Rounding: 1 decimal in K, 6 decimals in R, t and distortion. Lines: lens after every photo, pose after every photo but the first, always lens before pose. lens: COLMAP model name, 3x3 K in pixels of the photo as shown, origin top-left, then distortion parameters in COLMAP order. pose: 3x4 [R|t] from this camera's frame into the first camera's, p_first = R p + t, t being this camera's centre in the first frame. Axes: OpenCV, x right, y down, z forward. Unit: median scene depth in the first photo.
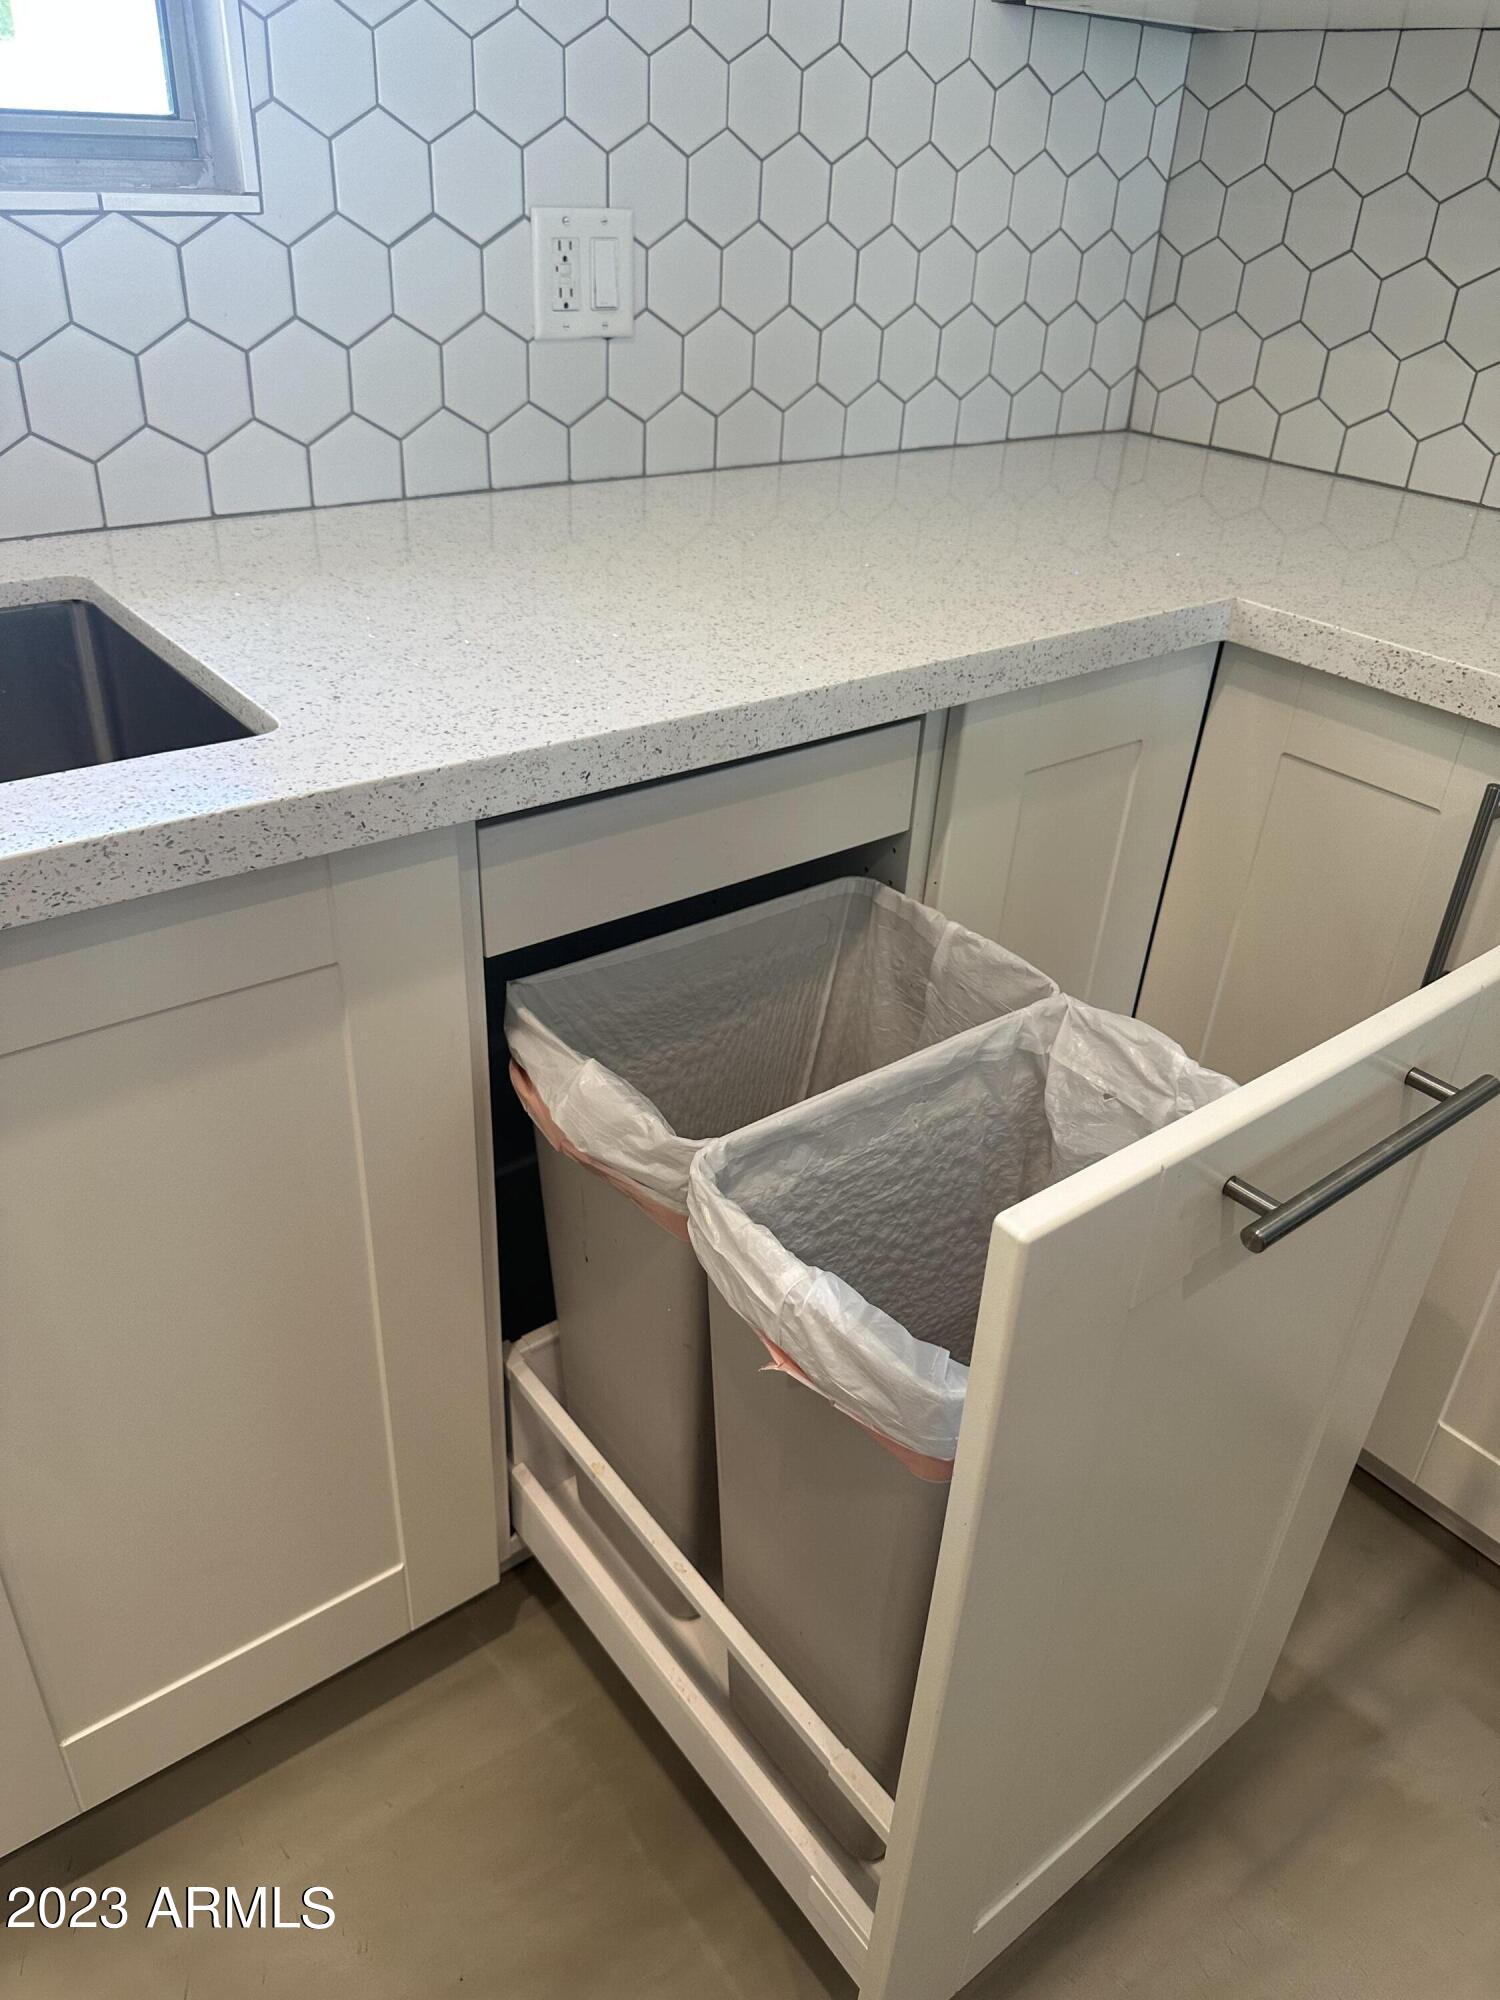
lens RADIAL K [[1428.5, 0, 750.0], [0, 1428.5, 1000.0], [0, 0, 1]] dist [-0.023205, -0.001745]
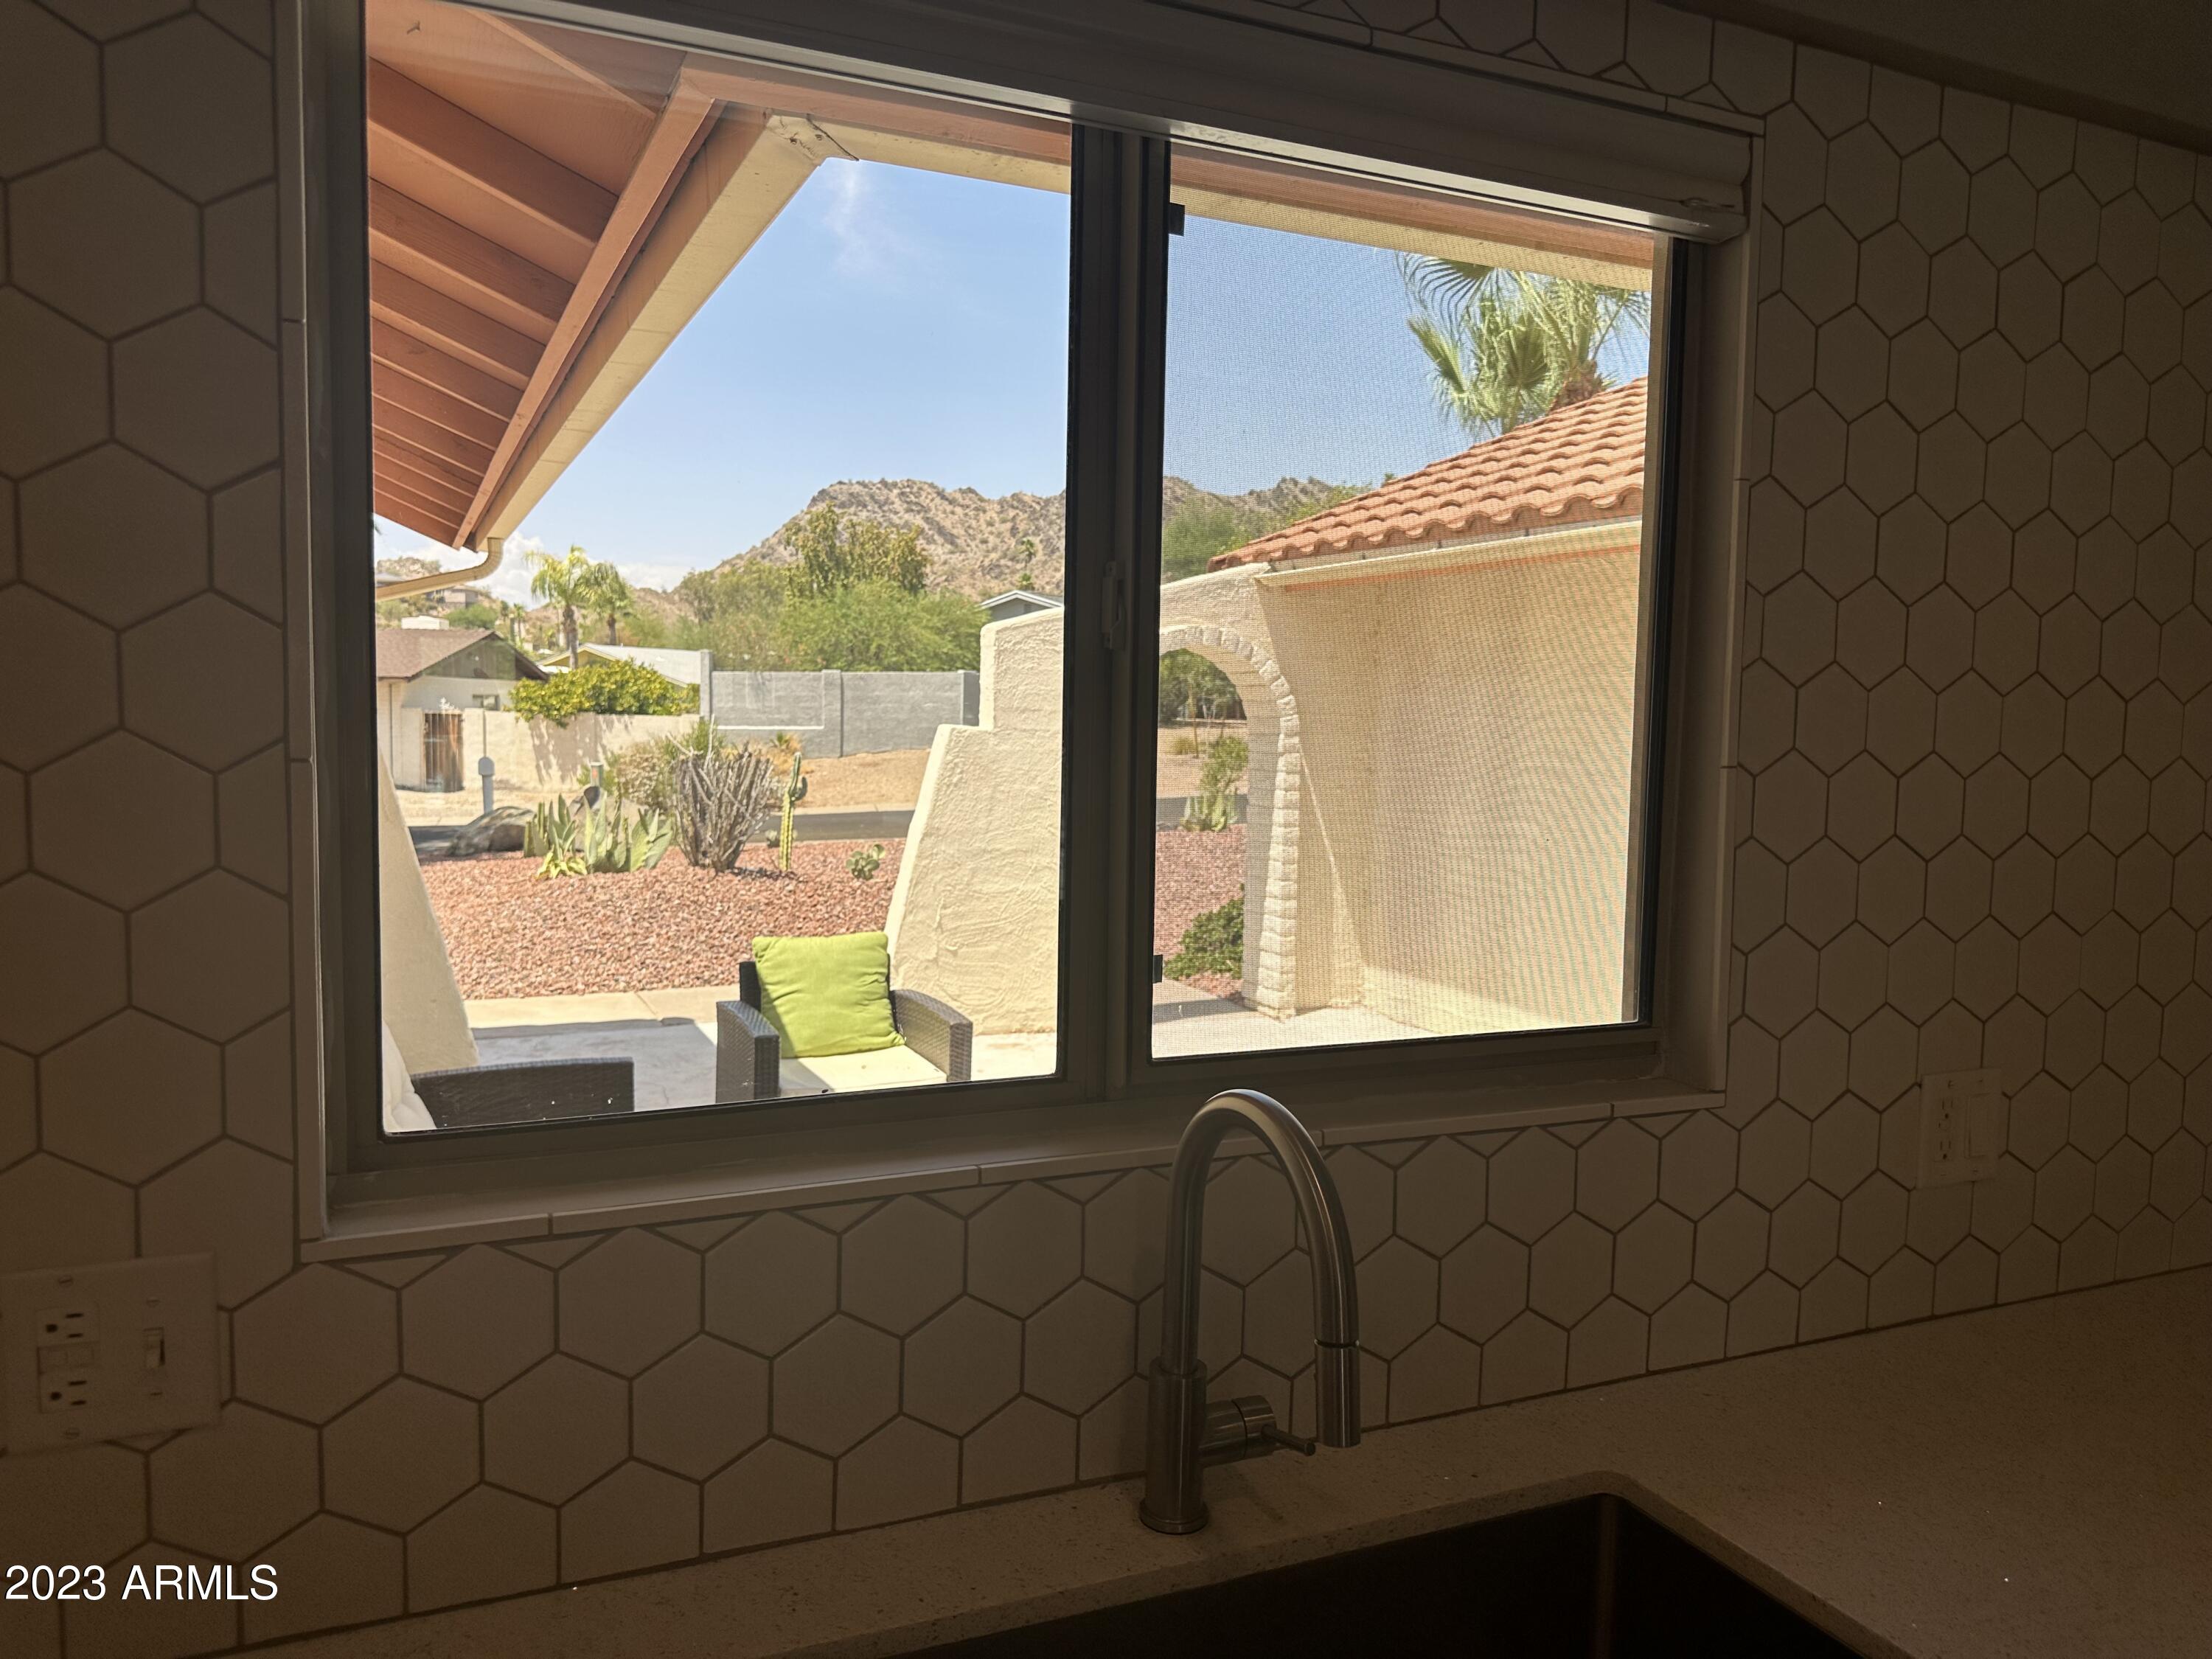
lens RADIAL K [[1579.9, 0, 1106.0], [0, 1579.9, 829.5], [0, 0, 1]] dist [-0.023205, -0.001745]
pose [[0.969969, -0.005786, -0.243160, -0.394078], [-0.103121, 0.895640, -0.432662, -0.132258], [0.220287, 0.444743, 0.868146, -0.198796]]
